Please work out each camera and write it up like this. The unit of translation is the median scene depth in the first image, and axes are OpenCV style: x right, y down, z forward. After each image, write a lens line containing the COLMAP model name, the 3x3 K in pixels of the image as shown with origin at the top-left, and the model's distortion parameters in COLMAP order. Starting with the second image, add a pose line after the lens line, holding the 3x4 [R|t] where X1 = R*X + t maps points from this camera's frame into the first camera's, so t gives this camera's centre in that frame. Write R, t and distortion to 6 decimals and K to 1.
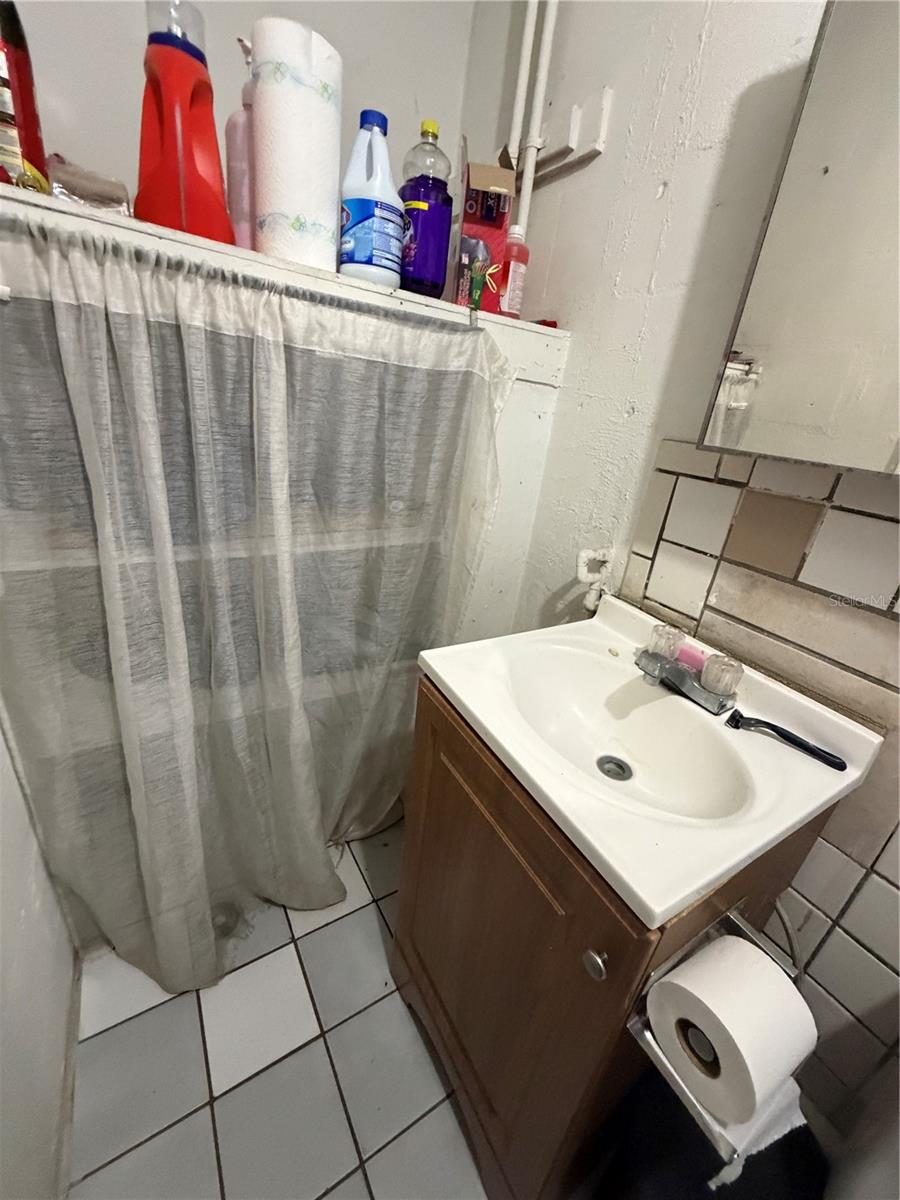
lens RADIAL K [[480.2, 0, 449.7], [0, 480.2, 601.3], [0, 0, 1]] dist [0.000000, 0.000007]
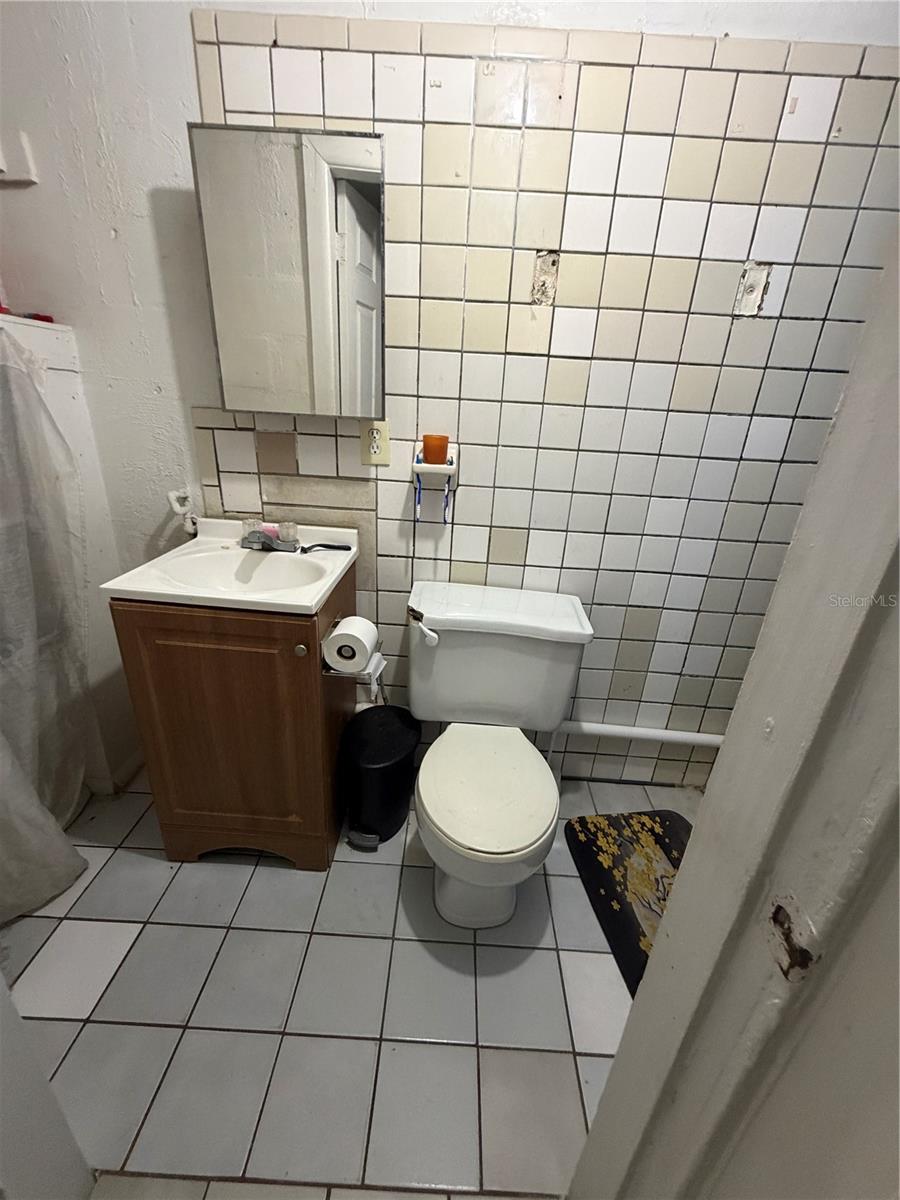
lens RADIAL K [[480.2, 0, 450.5], [0, 480.2, 603.0], [0, 0, 1]] dist [0.000000, 0.000007]
pose [[0.547820, -0.395098, 0.737422, -0.472938], [0.335327, 0.911250, 0.239123, 0.140020], [-0.766452, 0.116281, 0.631688, -0.520967]]
